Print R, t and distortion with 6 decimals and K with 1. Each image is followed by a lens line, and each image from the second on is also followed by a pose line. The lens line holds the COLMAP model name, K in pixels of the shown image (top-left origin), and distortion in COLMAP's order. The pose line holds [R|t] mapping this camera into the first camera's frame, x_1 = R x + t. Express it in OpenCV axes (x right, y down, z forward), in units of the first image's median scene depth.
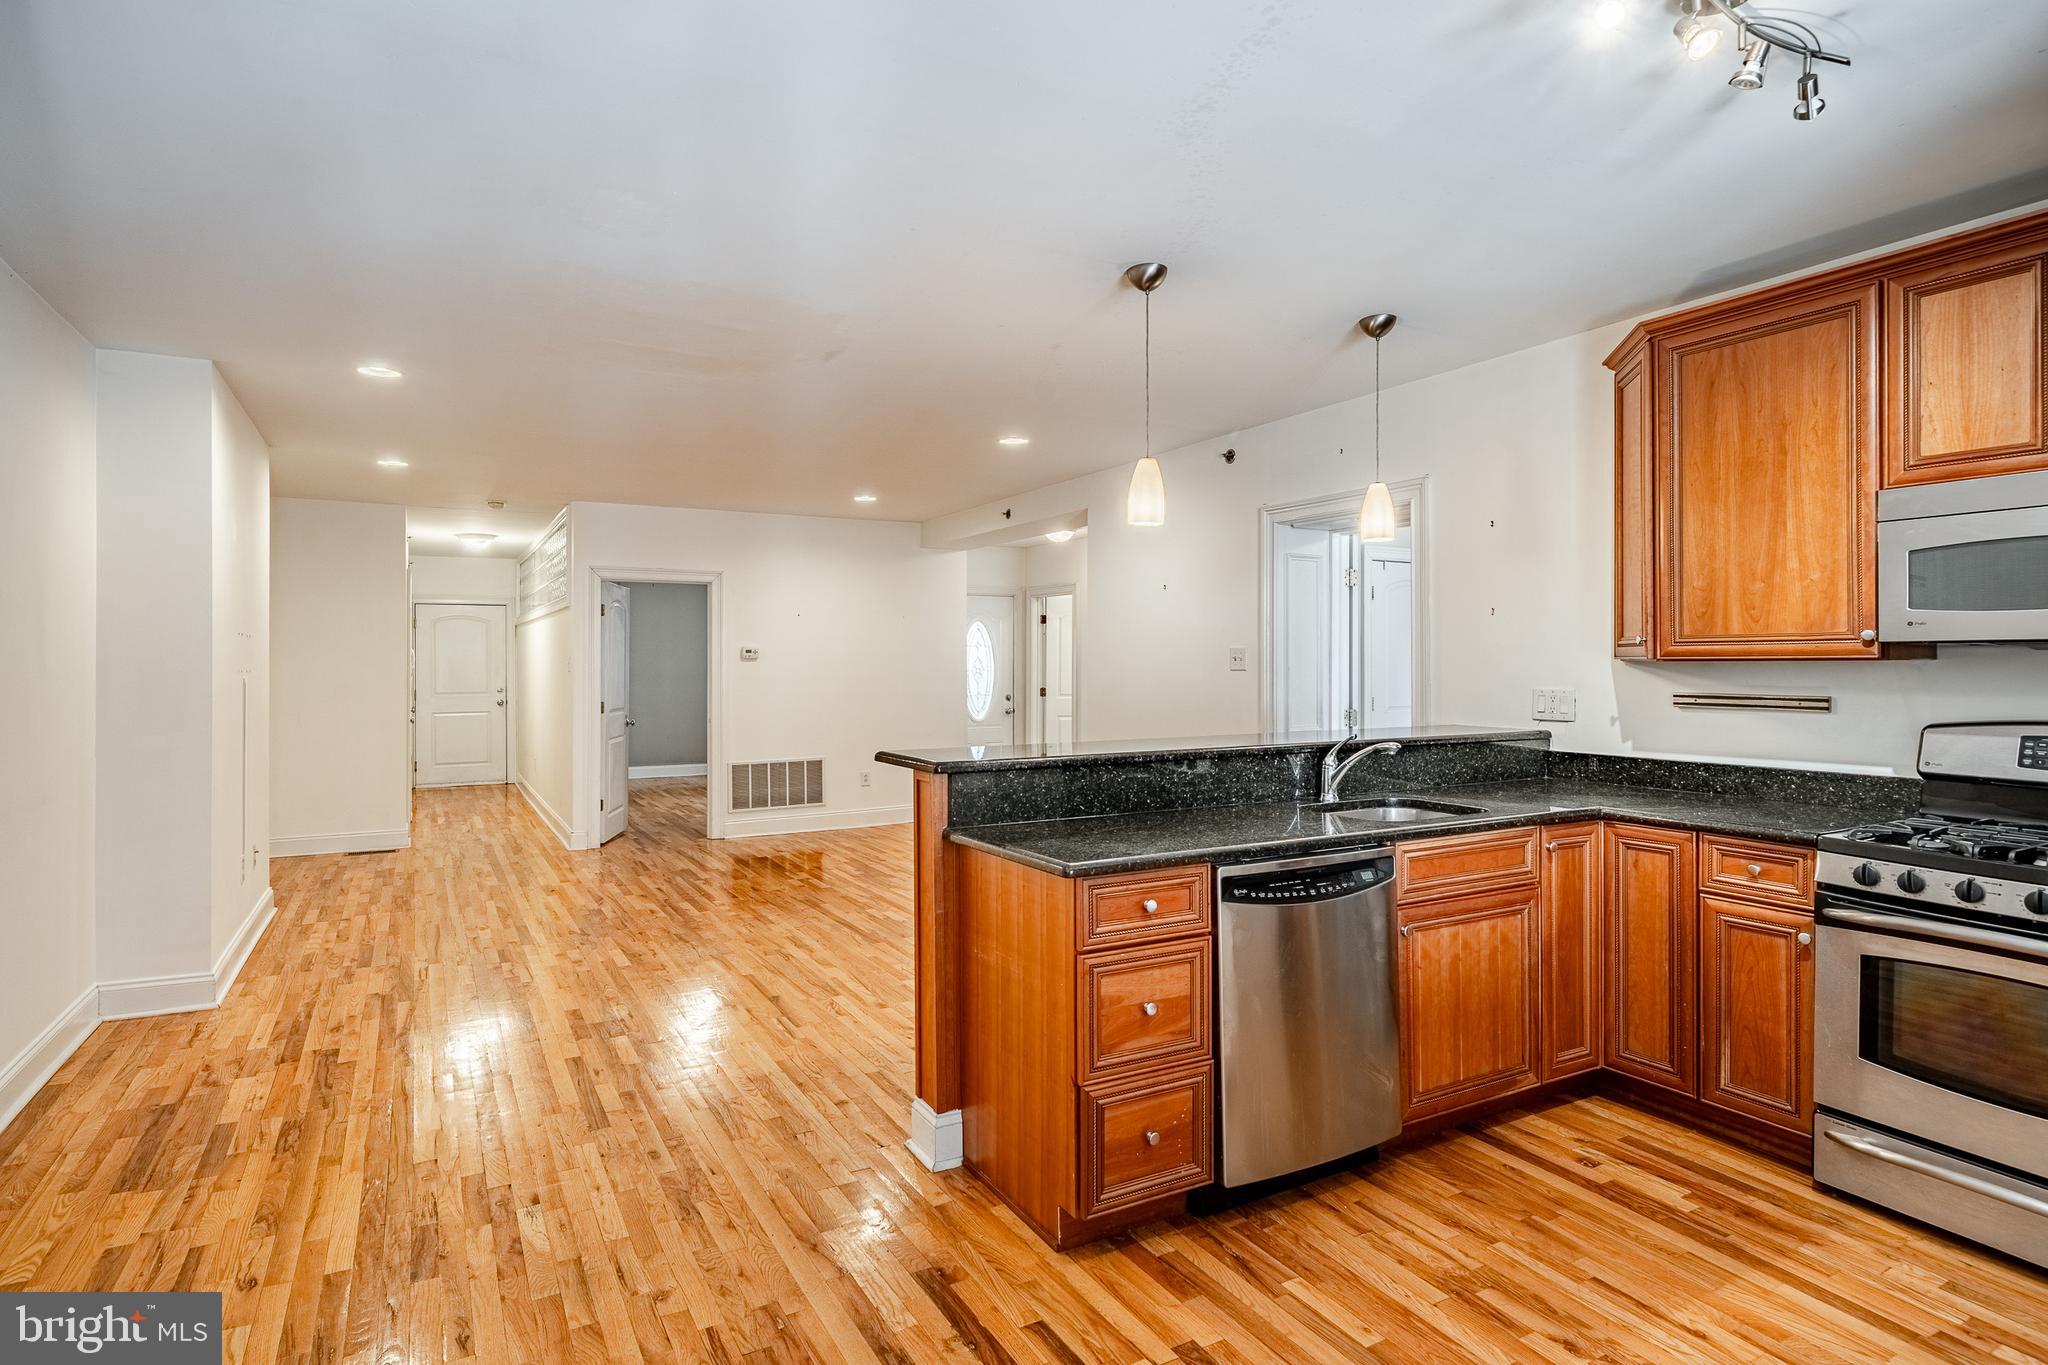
lens RADIAL K [[1079.6, 0, 1024.0], [0, 1079.6, 682.5], [0, 0, 1]] dist [-0.000920, 0.000736]
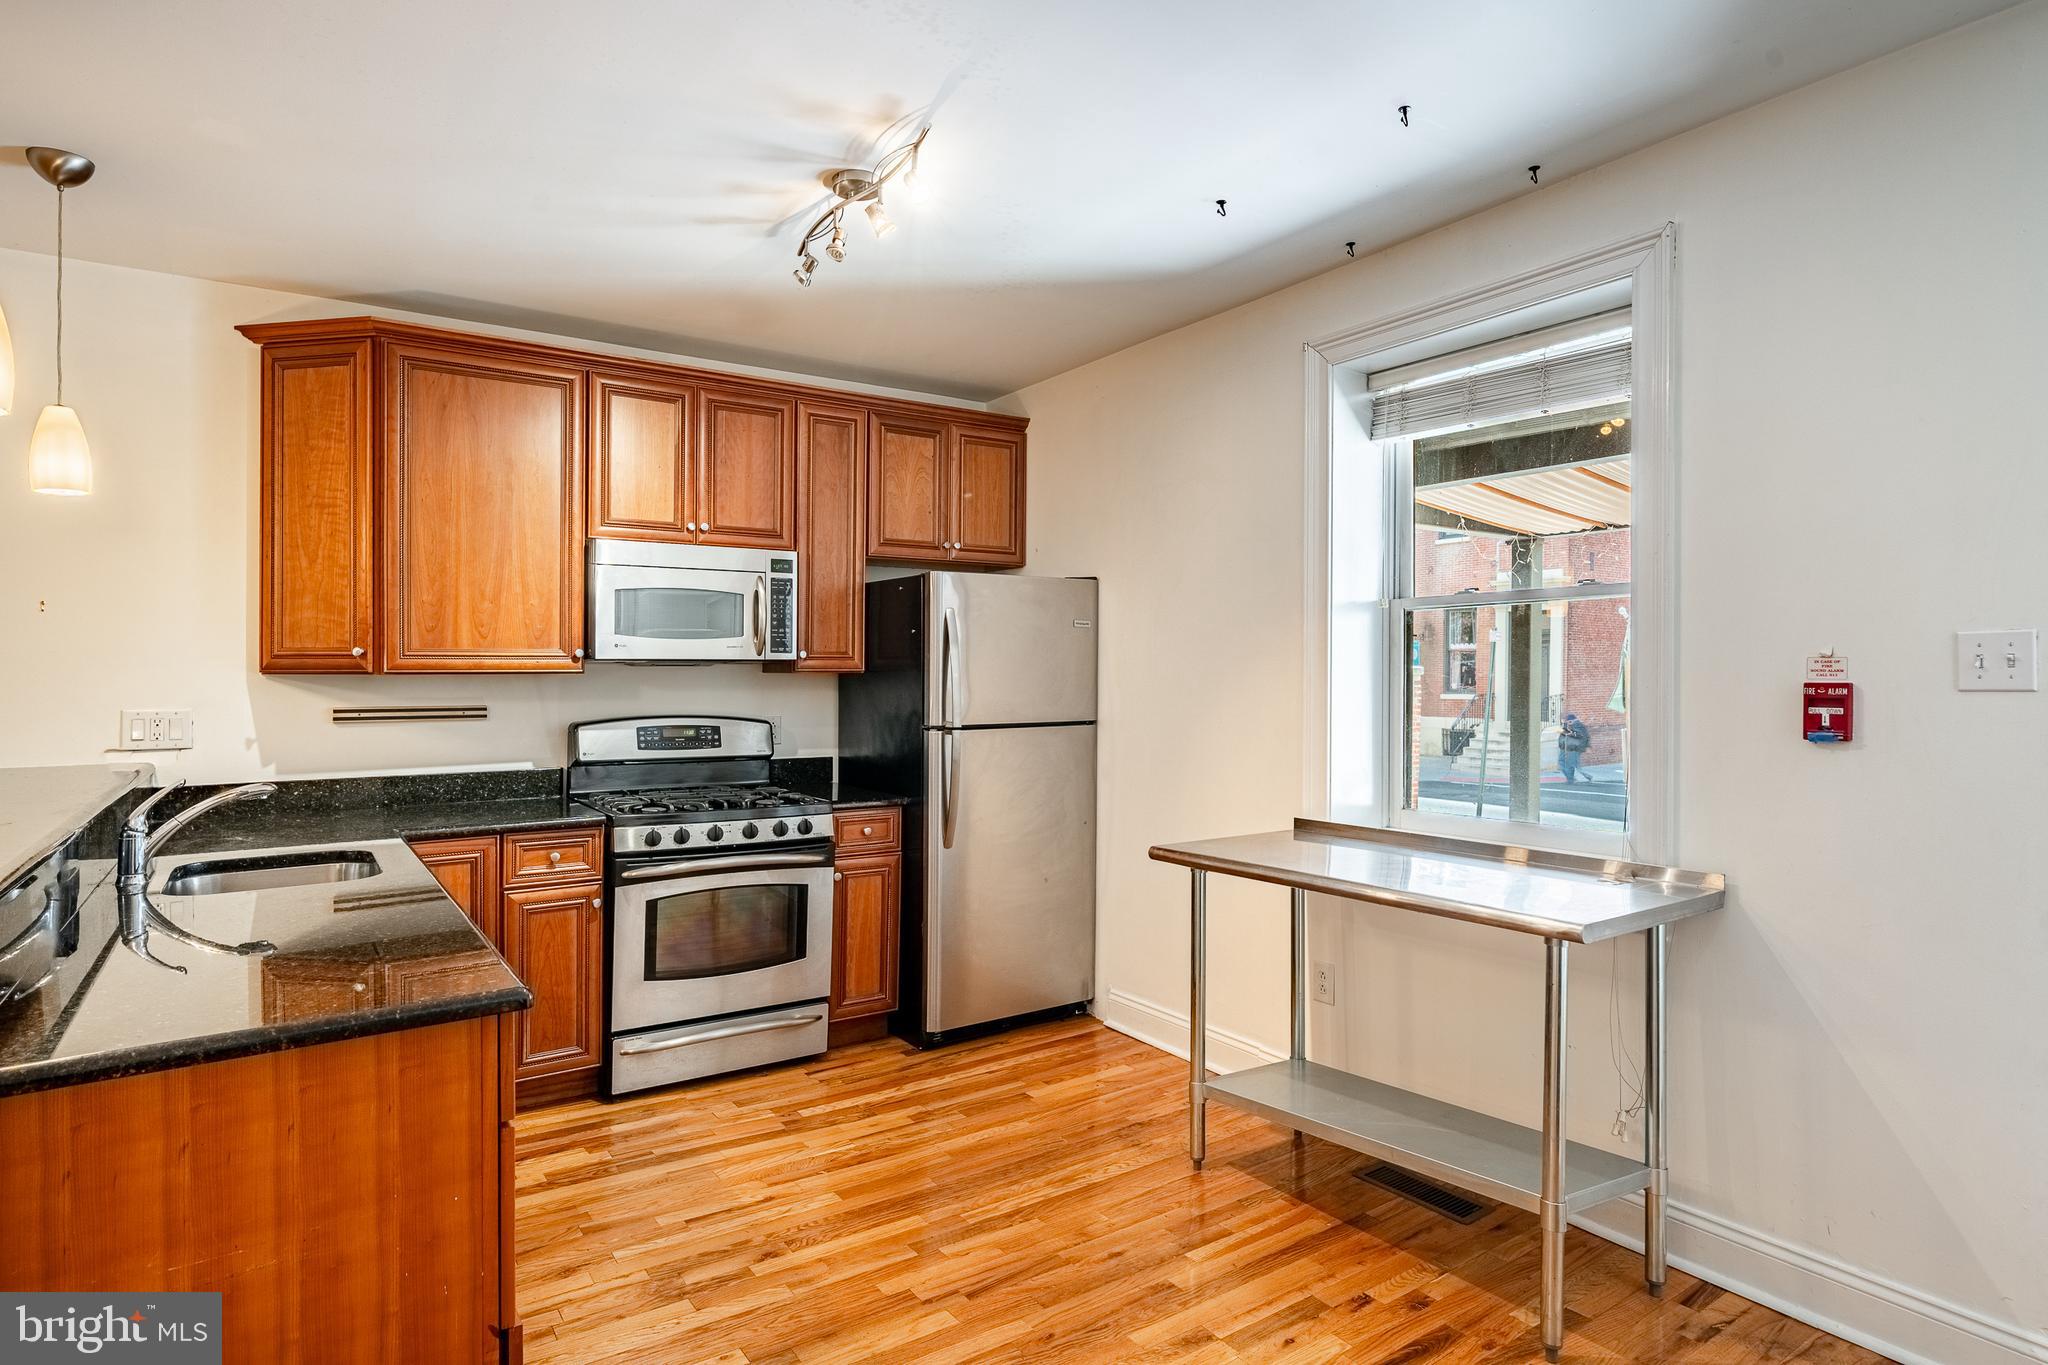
lens RADIAL K [[1067.1, 0, 1029.1], [0, 1067.1, 707.0], [0, 0, 1]] dist [0.000888, -0.000056]
pose [[-0.089013, -0.029629, 0.995590, -0.418553], [0.021938, 0.999257, 0.031699, -0.008267], [-0.995789, 0.024663, -0.088297, 0.511416]]
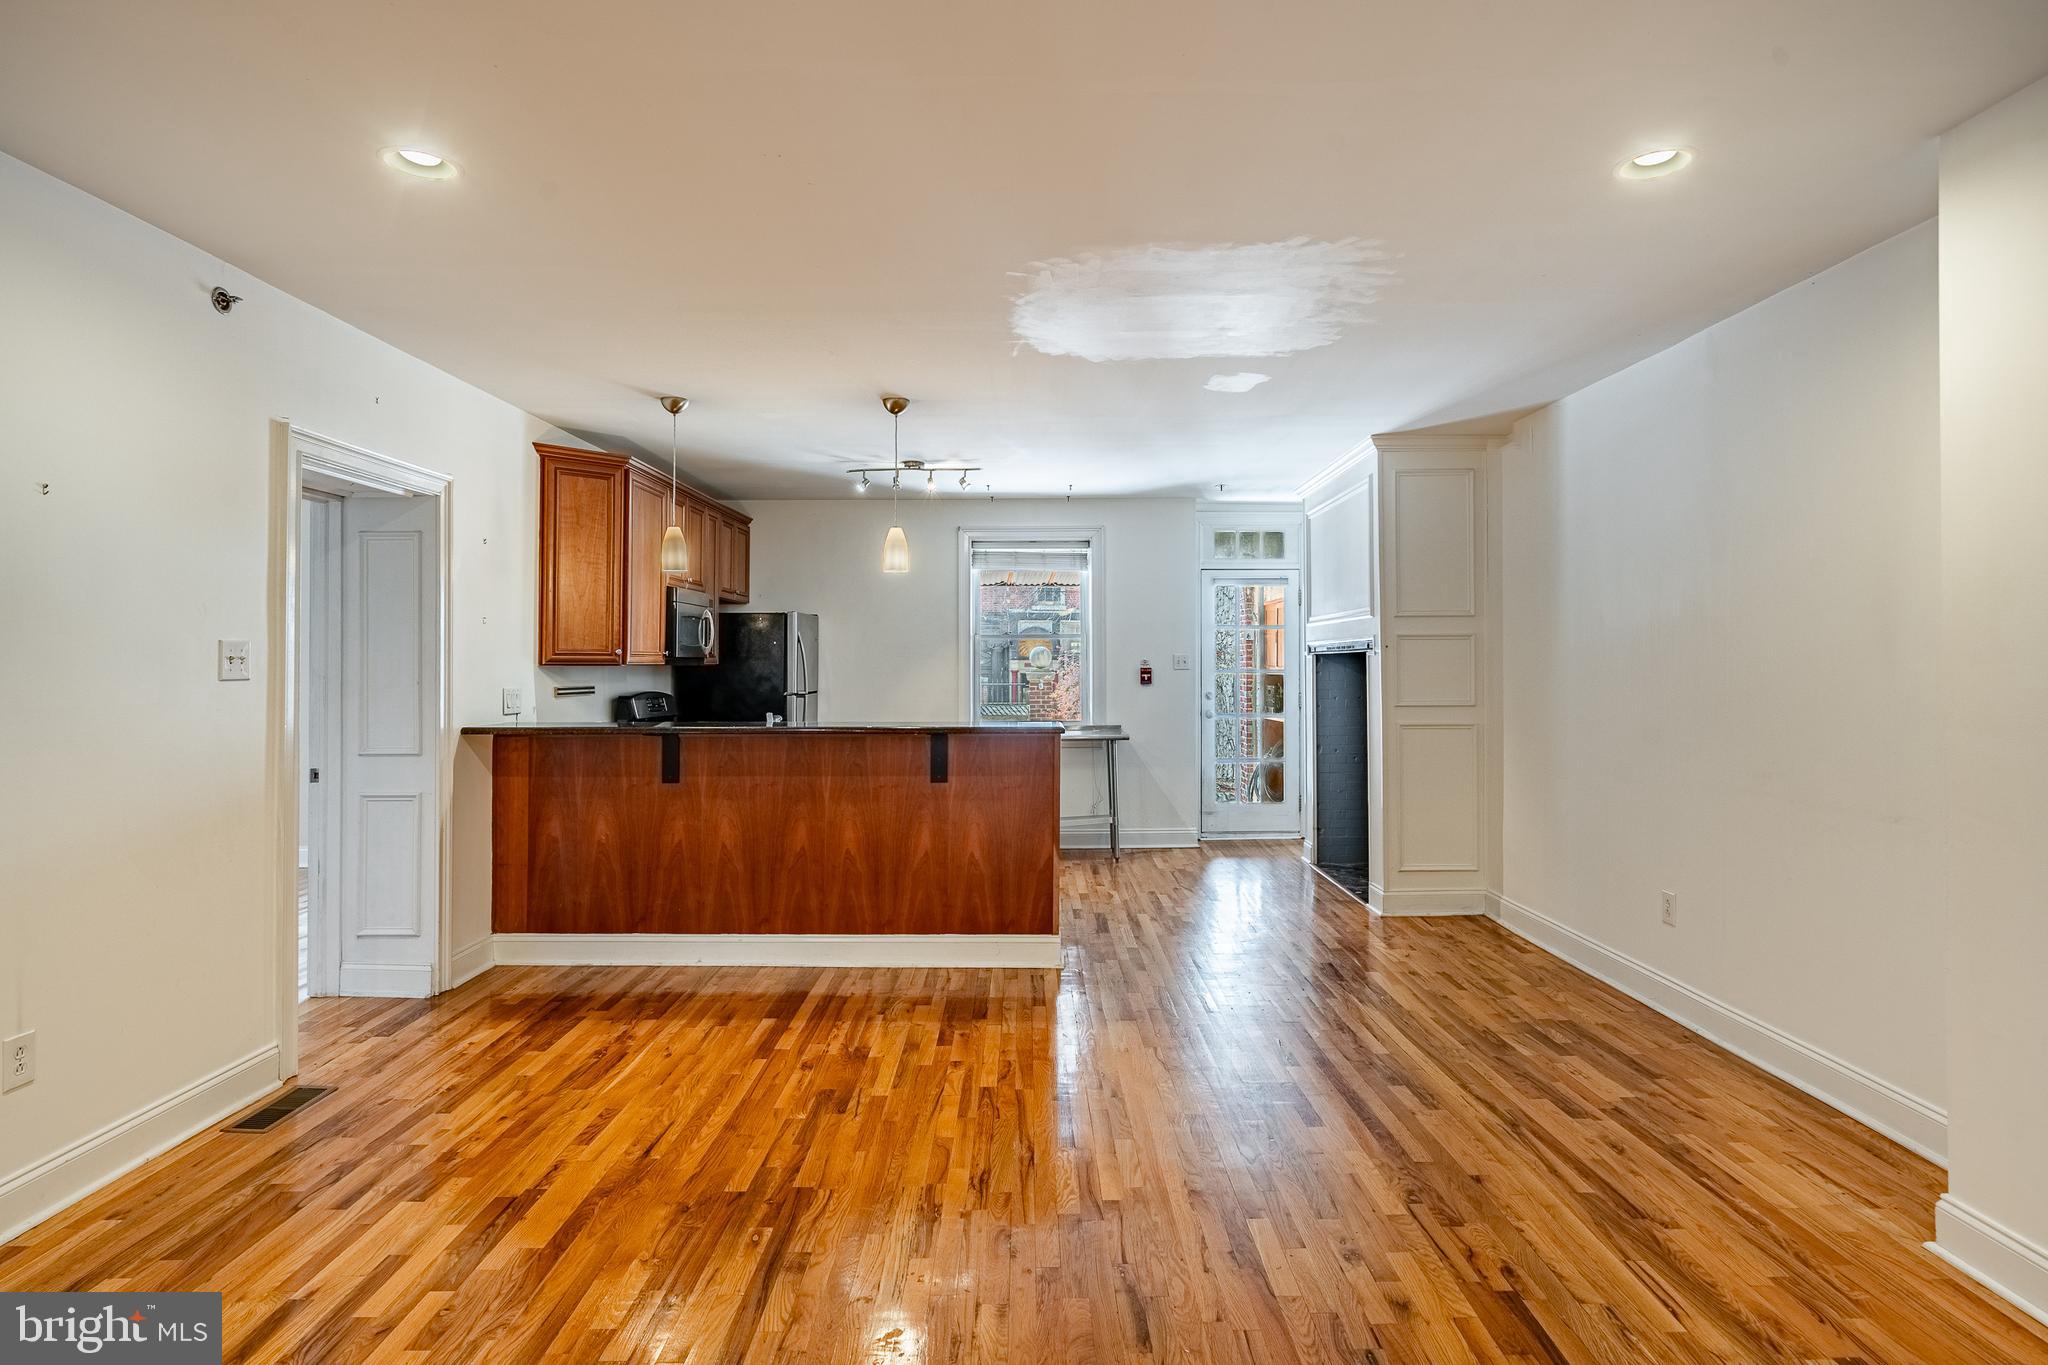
lens RADIAL K [[1119.1, 0, 1024.0], [0, 1119.1, 682.5], [0, 0, 1]] dist [0.001707, 0.000598]
pose [[-0.872625, -0.001306, 0.488390, -0.748640], [0.014829, 0.999465, 0.029169, -0.033228], [-0.488166, 0.032696, -0.872138, 2.129633]]
